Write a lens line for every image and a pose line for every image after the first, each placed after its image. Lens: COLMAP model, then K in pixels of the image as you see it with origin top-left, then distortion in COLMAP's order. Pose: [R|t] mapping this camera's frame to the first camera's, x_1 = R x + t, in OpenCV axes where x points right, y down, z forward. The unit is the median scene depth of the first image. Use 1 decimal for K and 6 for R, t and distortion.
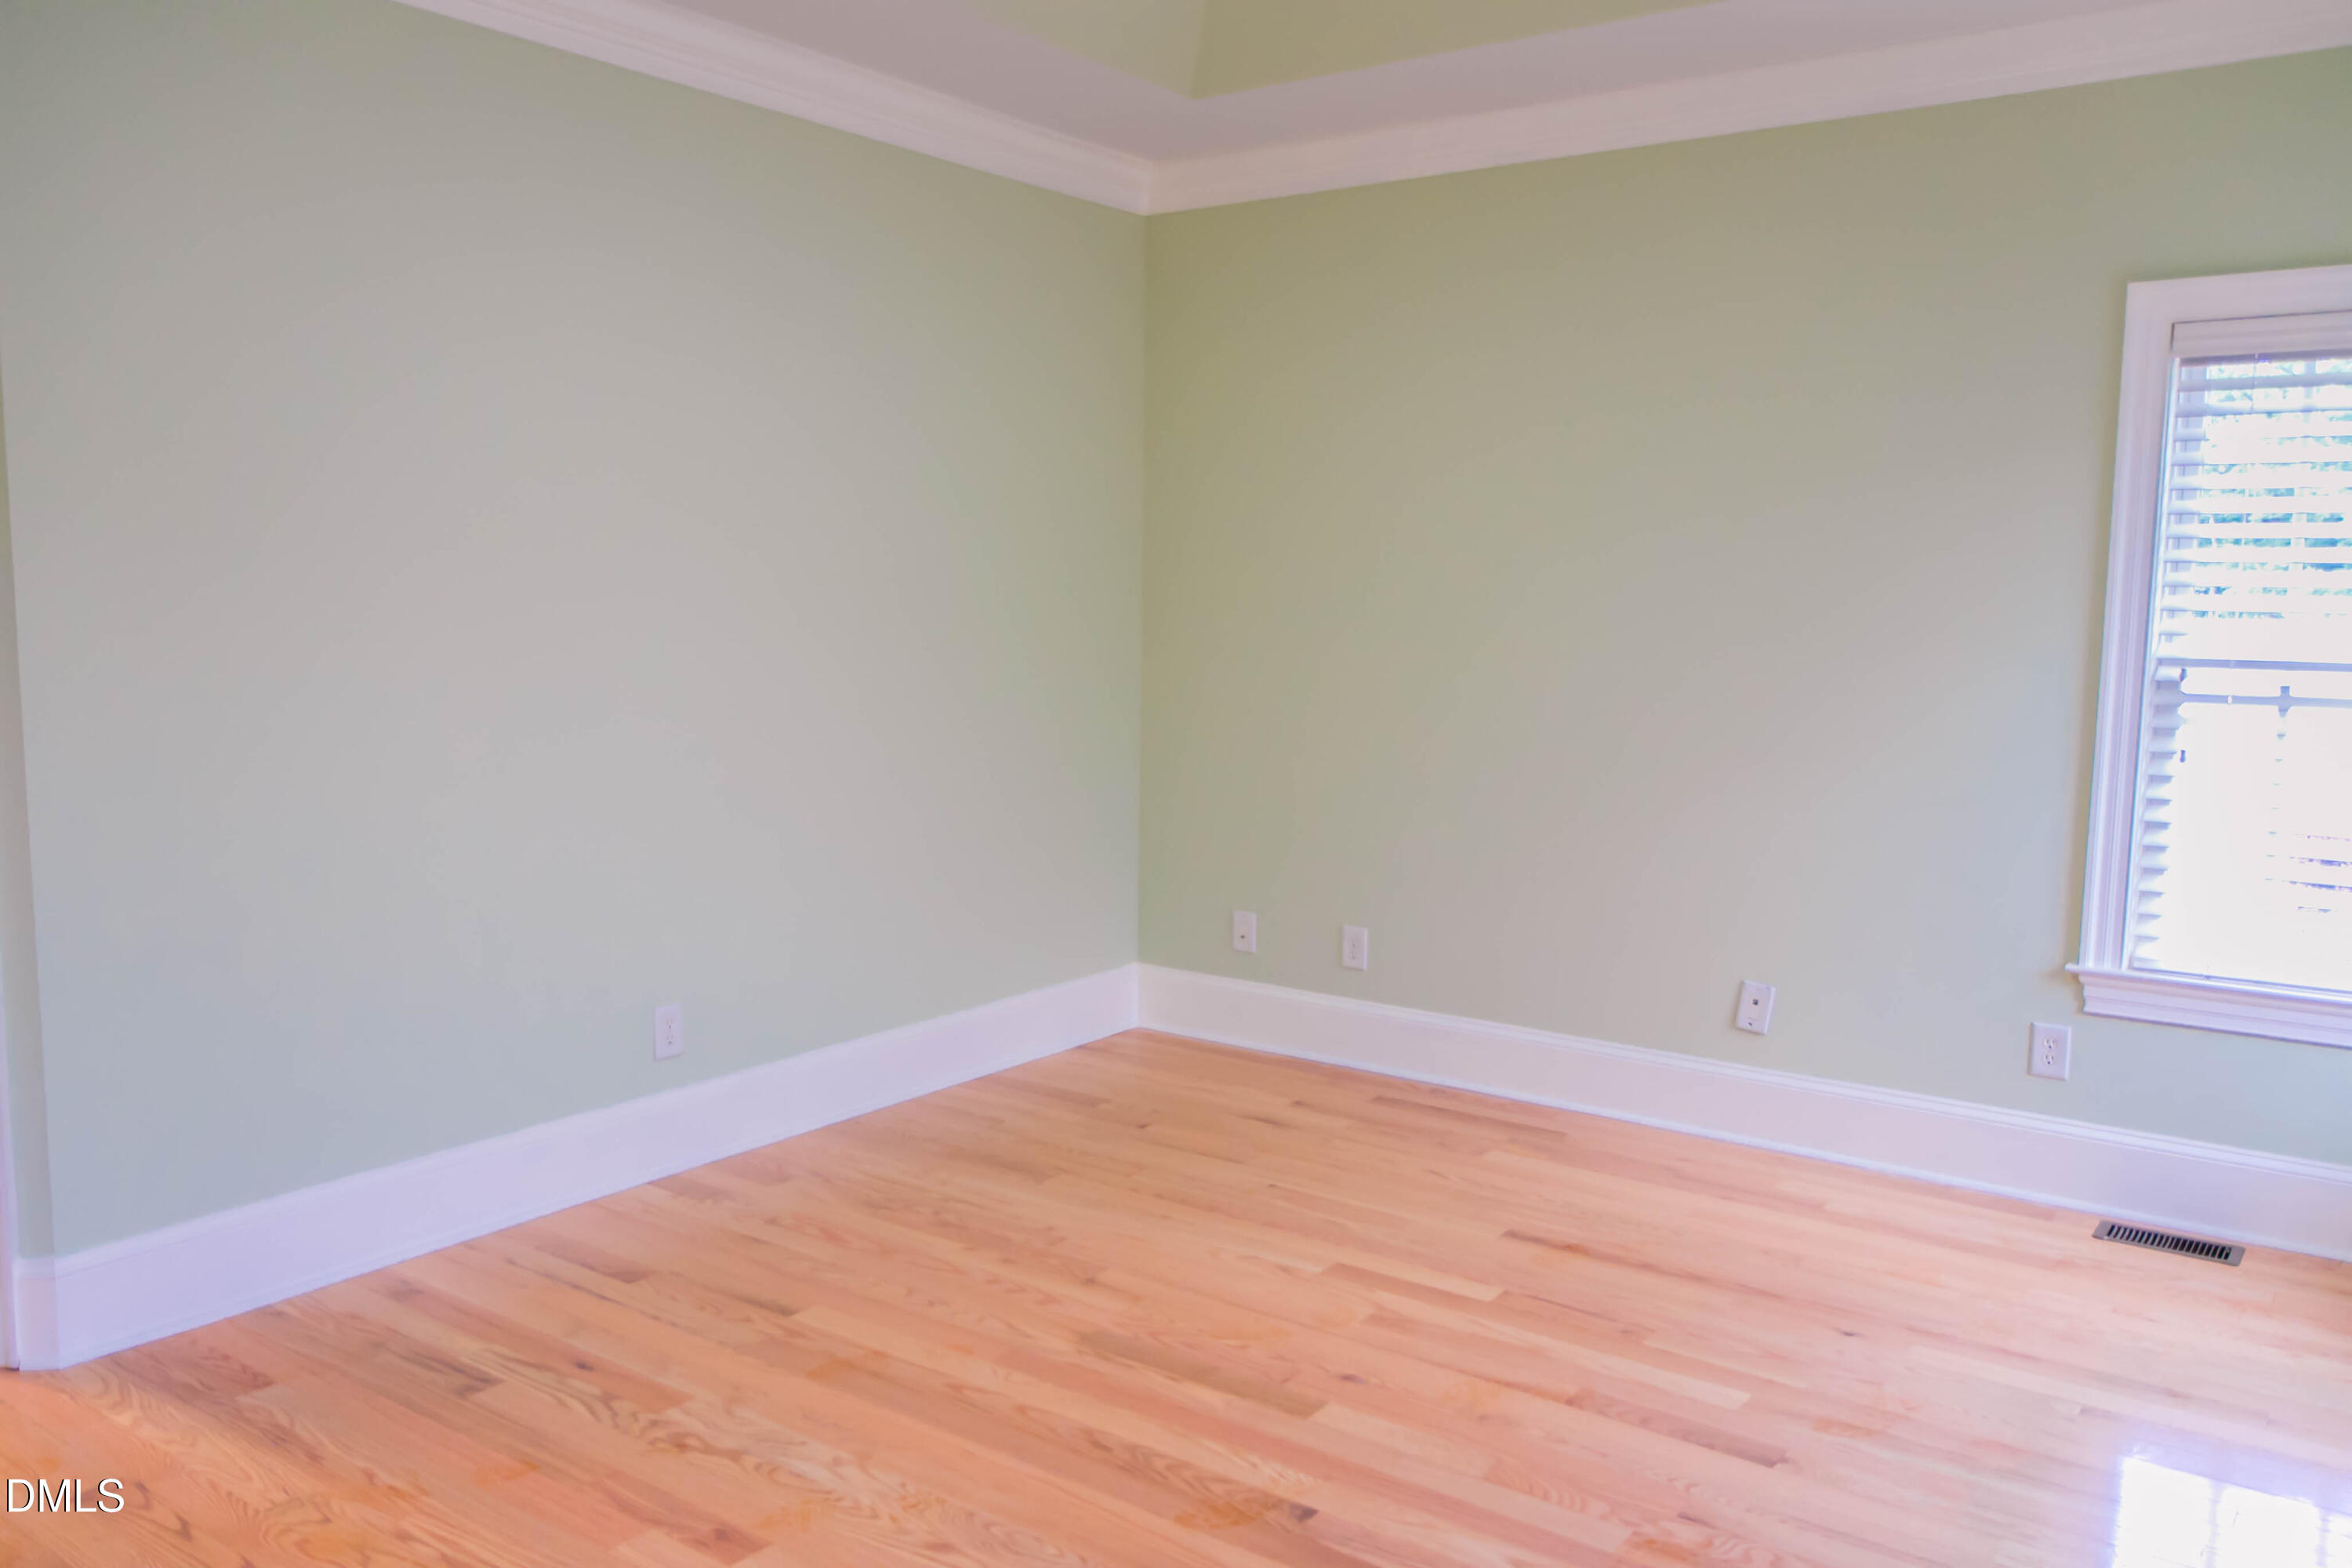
lens RADIAL K [[1788.9, 0, 1181.1], [0, 1788.9, 784.5], [0, 0, 1]] dist [-0.002924, -0.002925]
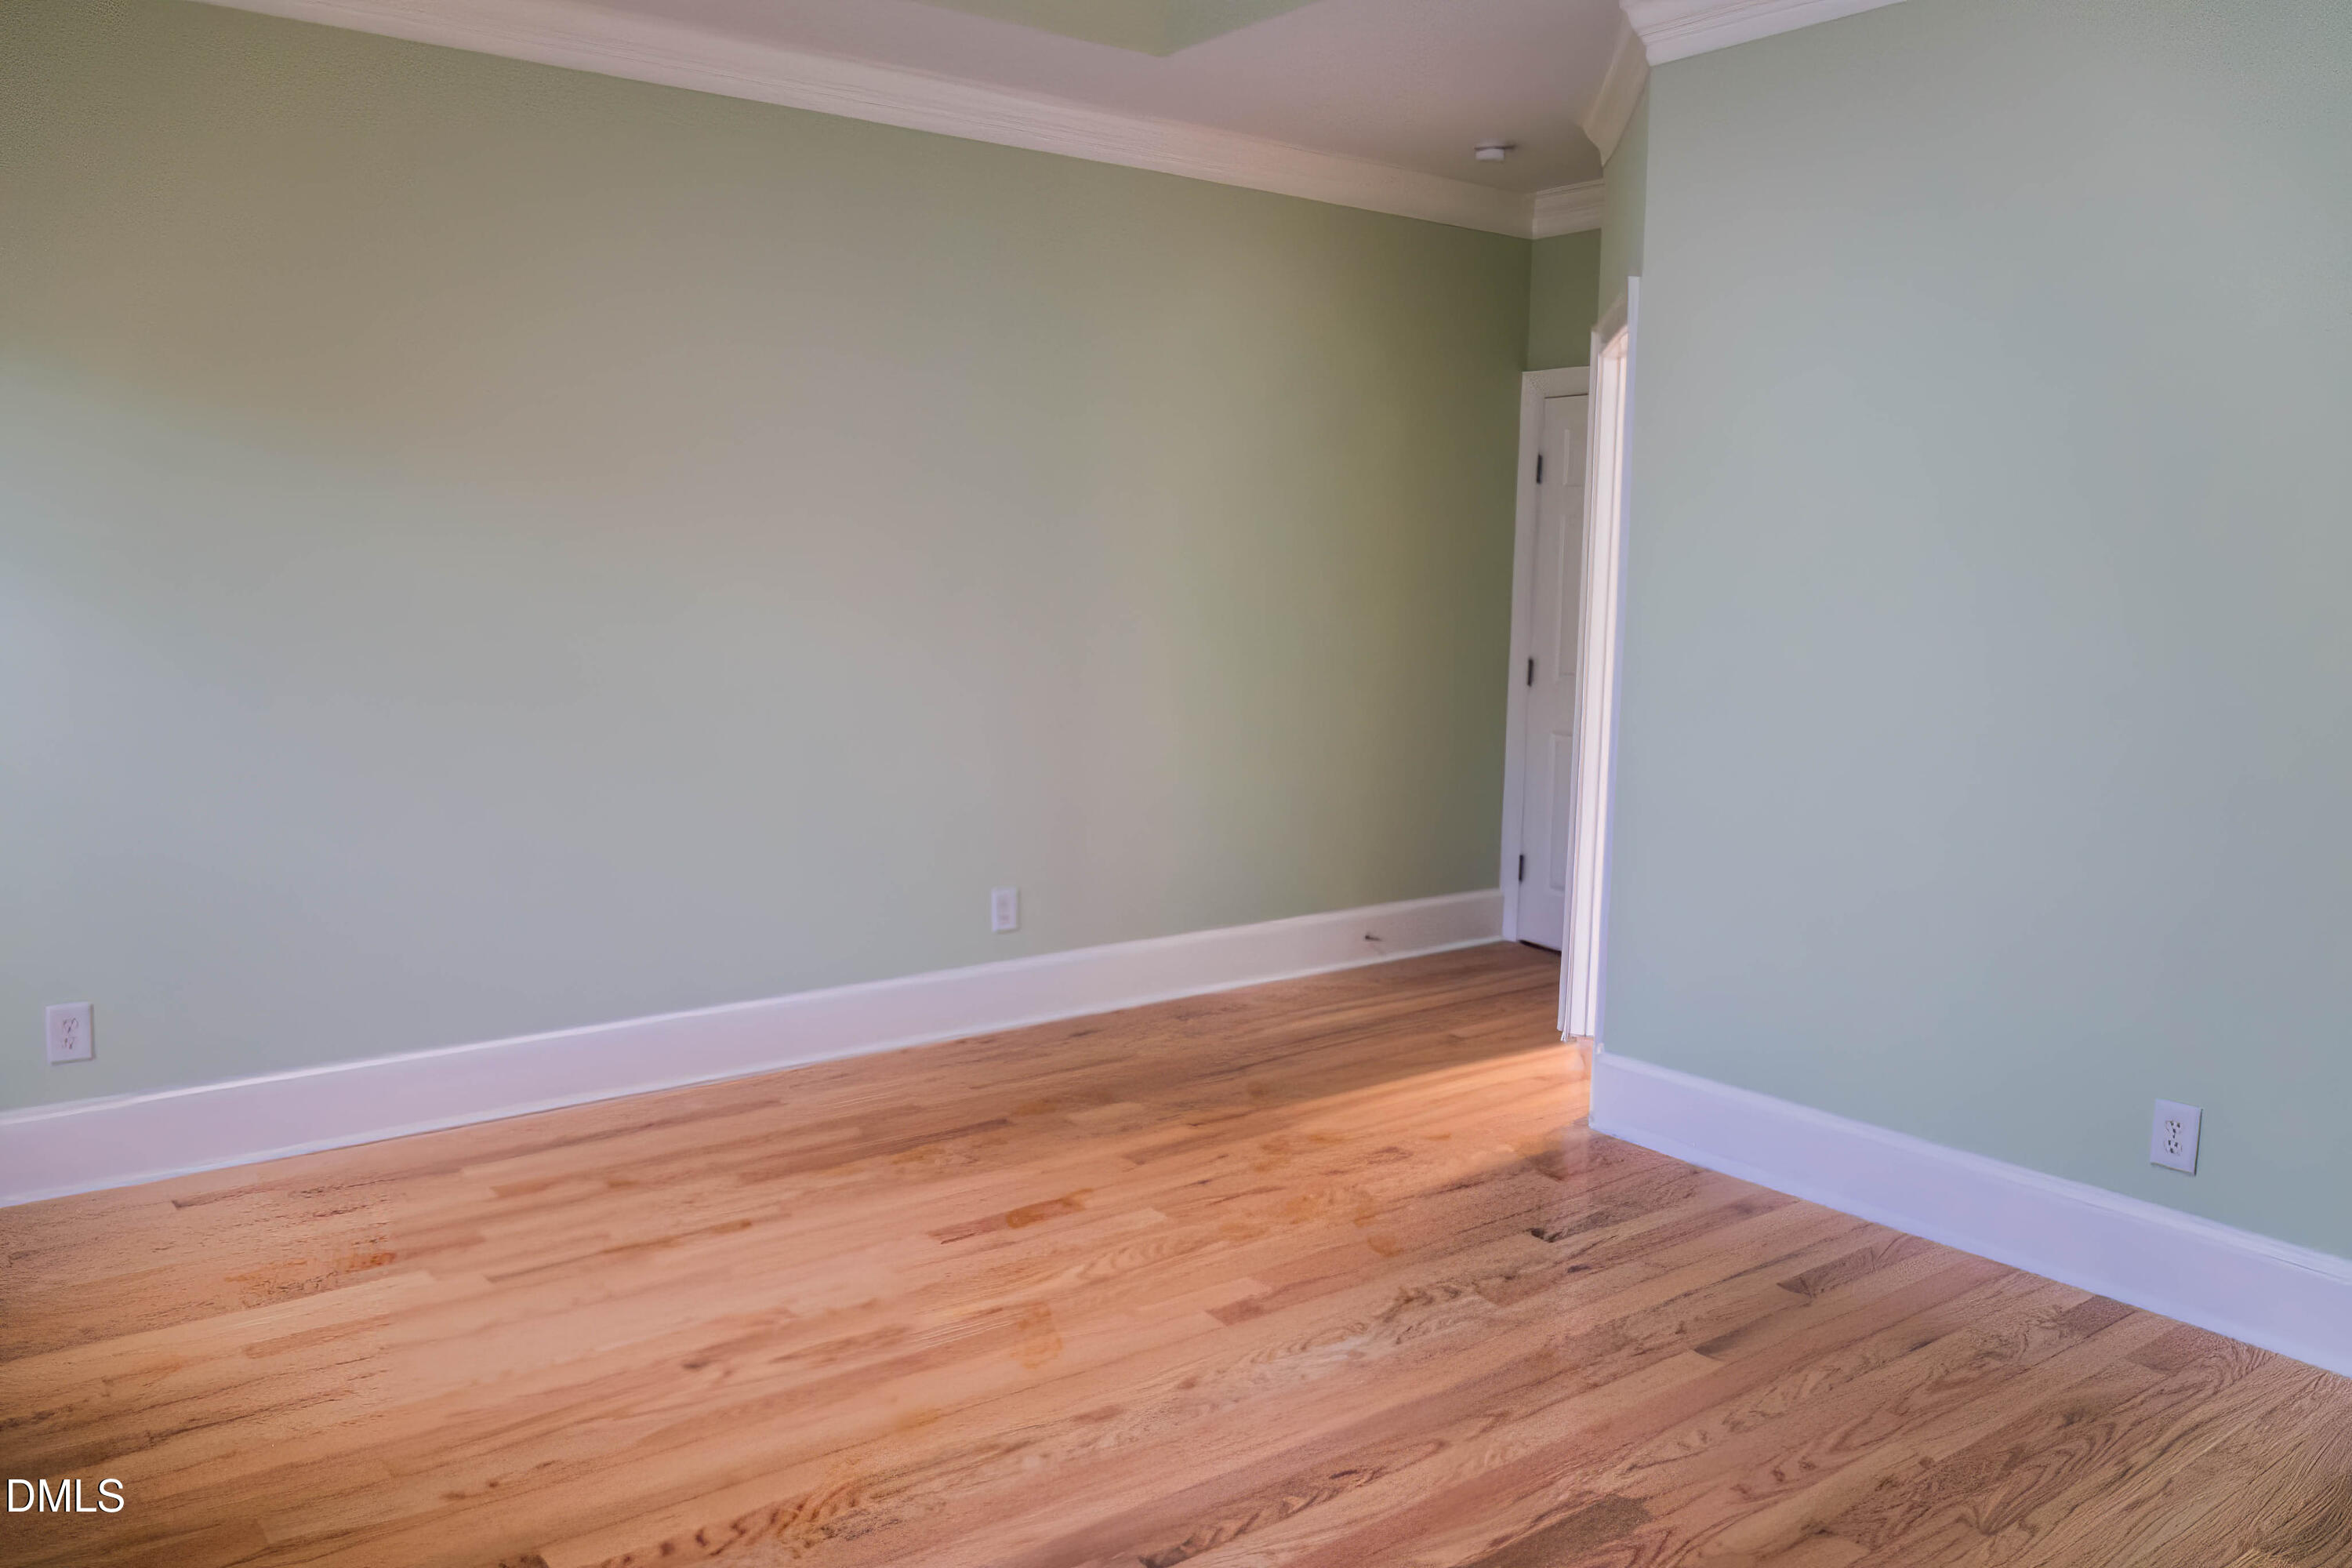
lens RADIAL K [[1788.9, 0, 1181.1], [0, 1788.9, 784.5], [0, 0, 1]] dist [-0.002924, -0.002925]
pose [[-0.279069, 0.108787, -0.954089, 0.631569], [-0.123127, 0.981307, 0.147905, -0.086169], [0.952344, 0.158750, -0.260458, 0.835201]]
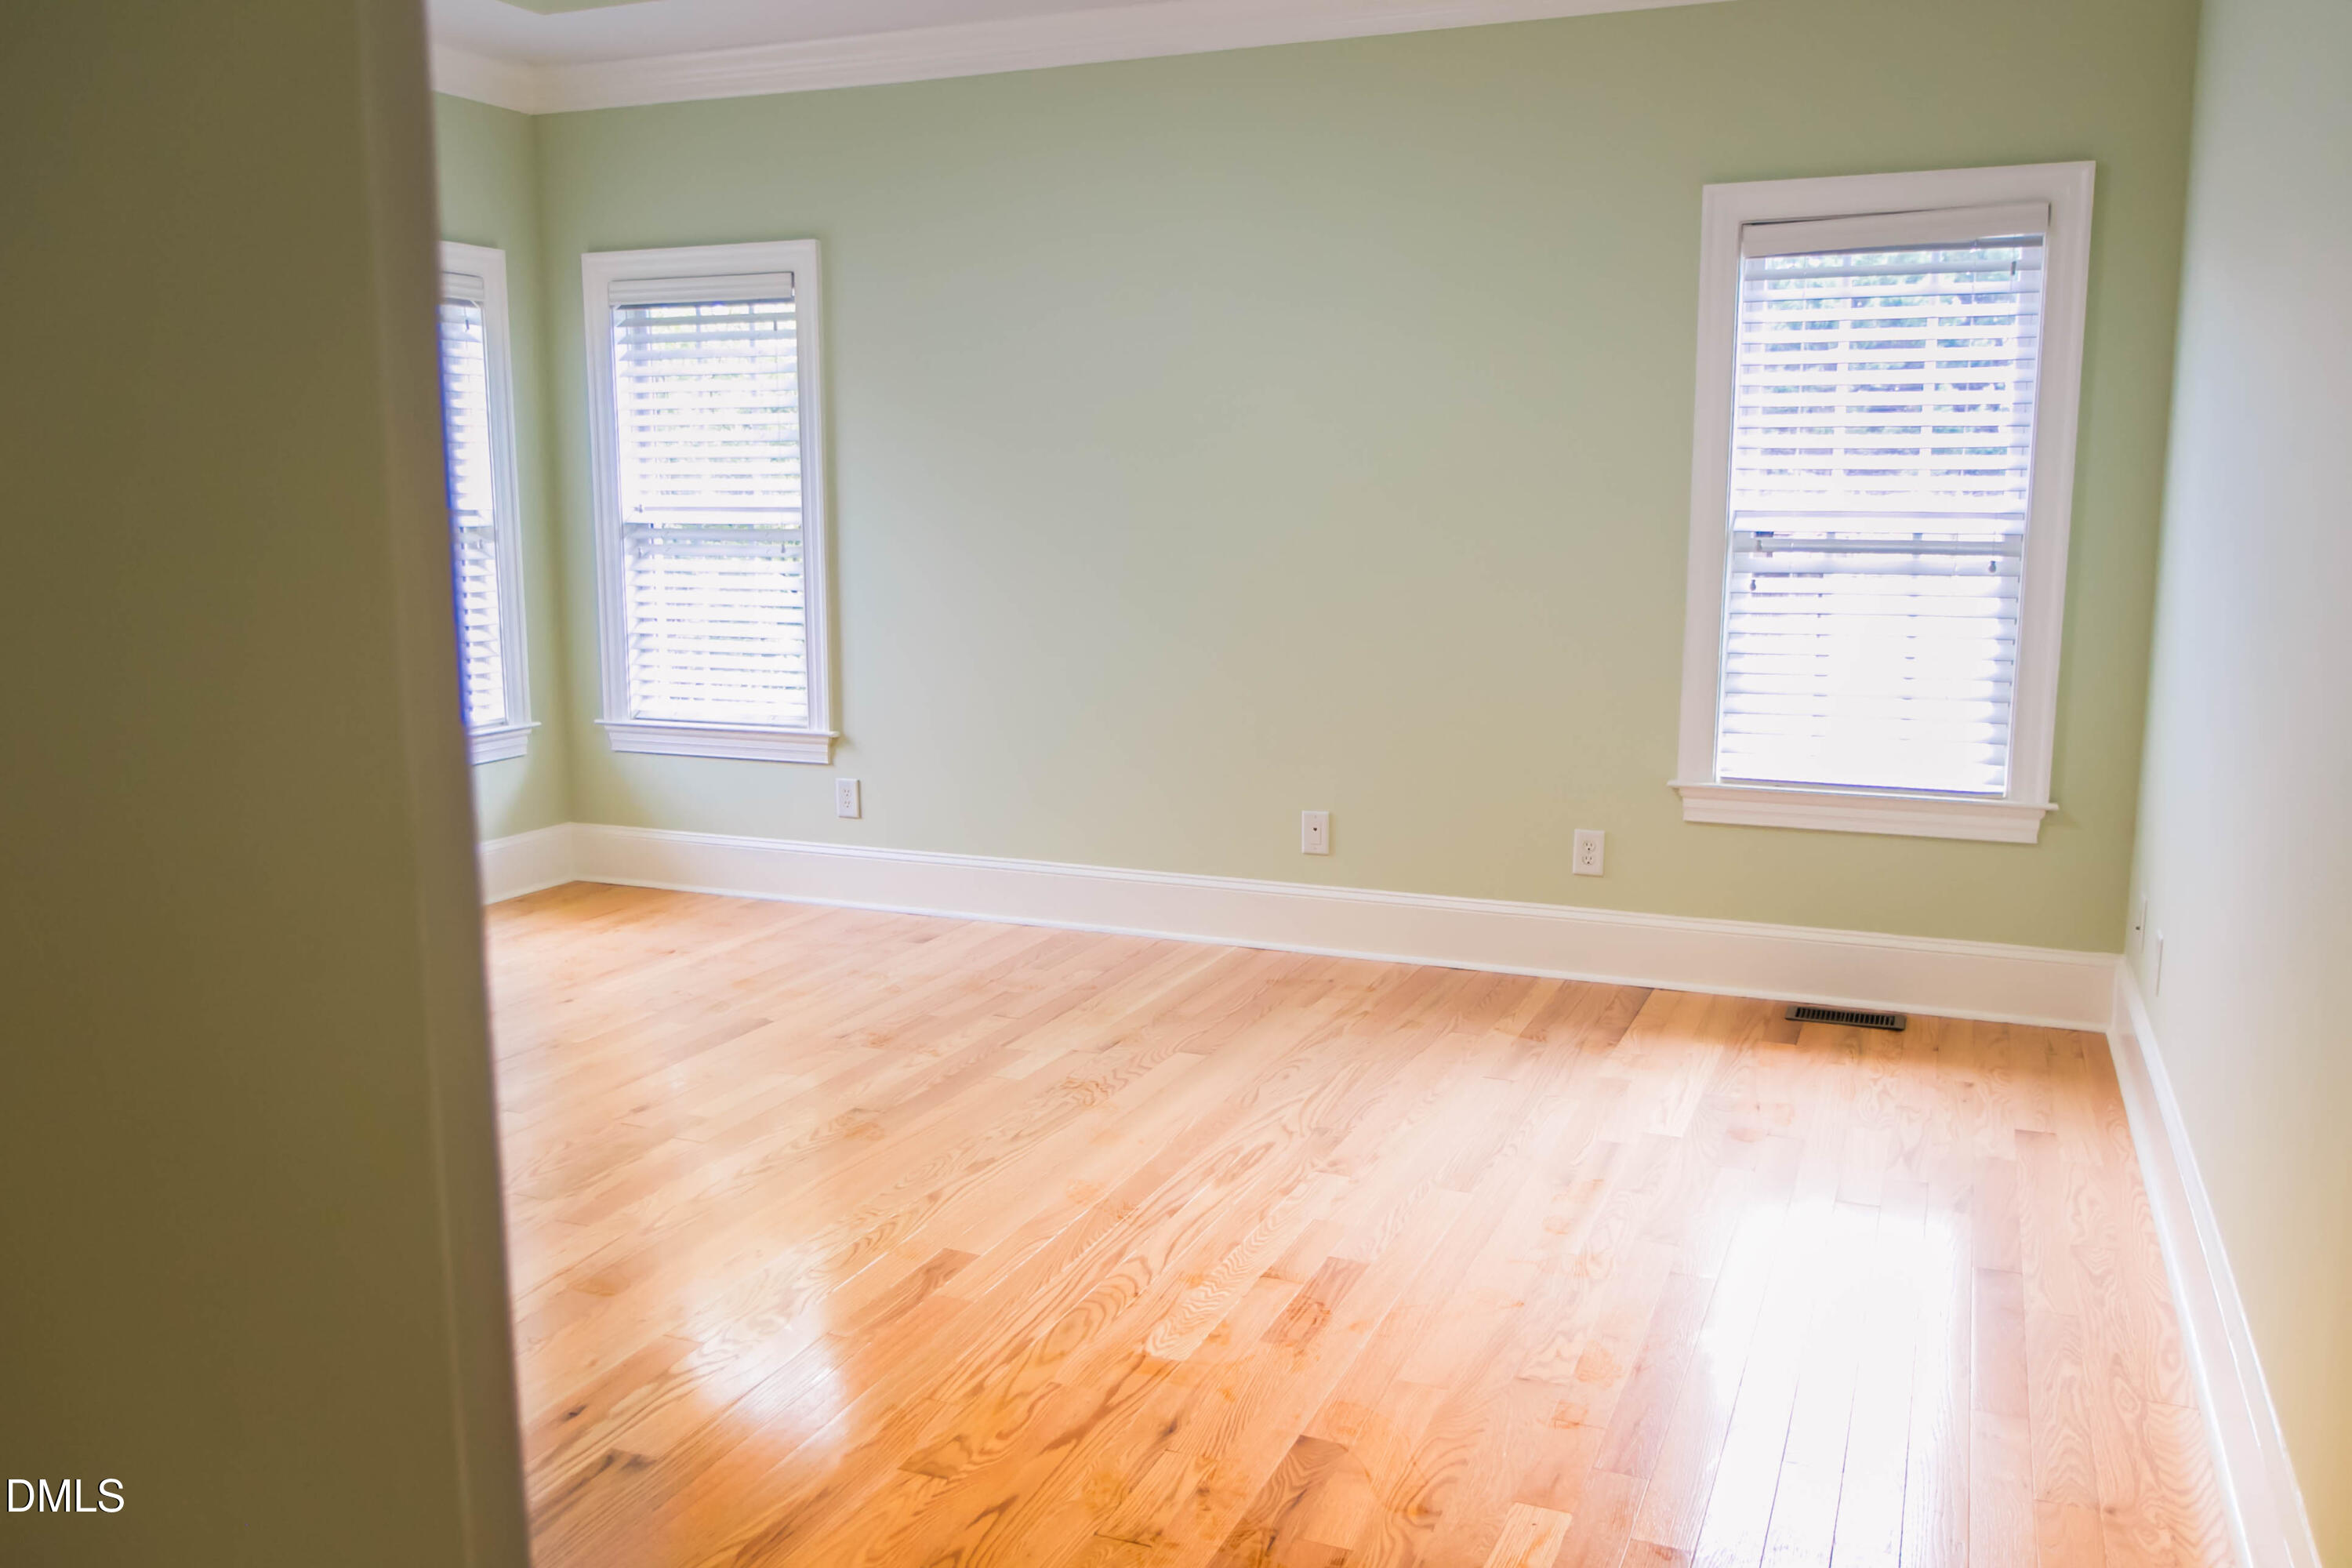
lens RADIAL K [[1893.8, 0, 1176.0], [0, 1893.8, 784.0], [0, 0, 1]] dist [0.006874, 0.000878]
pose [[-0.227656, -0.161203, 0.960305, -0.978208], [0.106597, 0.976148, 0.189133, -0.072991], [-0.967889, 0.145423, -0.205042, 0.721128]]
